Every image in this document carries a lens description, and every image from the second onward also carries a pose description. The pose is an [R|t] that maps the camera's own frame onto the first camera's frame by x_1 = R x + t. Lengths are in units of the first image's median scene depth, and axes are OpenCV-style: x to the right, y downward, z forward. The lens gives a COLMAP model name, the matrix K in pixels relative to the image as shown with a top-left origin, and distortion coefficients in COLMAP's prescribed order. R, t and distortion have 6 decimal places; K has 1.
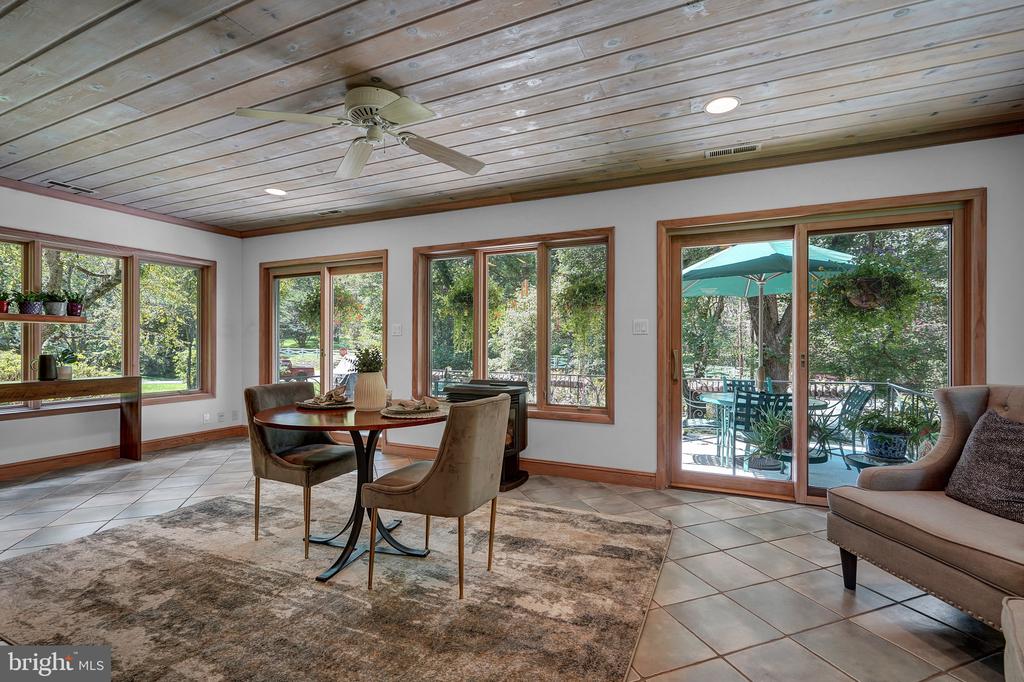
lens RADIAL K [[470.3, 0, 514.3], [0, 470.3, 339.4], [0, 0, 1]] dist [-0.001055, -0.000023]
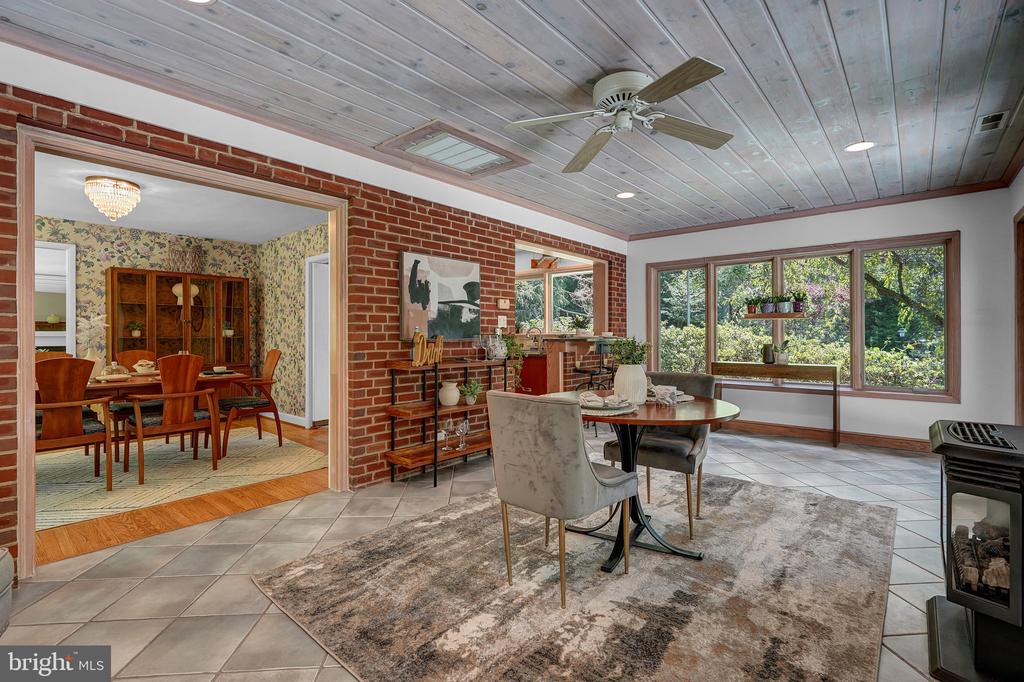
lens RADIAL K [[467.1, 0, 508.4], [0, 467.1, 335.5], [0, 0, 1]] dist [0.000579, 0.000156]
pose [[-0.278209, 0.002094, -0.960518, 0.439981], [0.005820, 0.999983, 0.000494, 0.004866], [0.960503, -0.005452, -0.278216, 0.653727]]
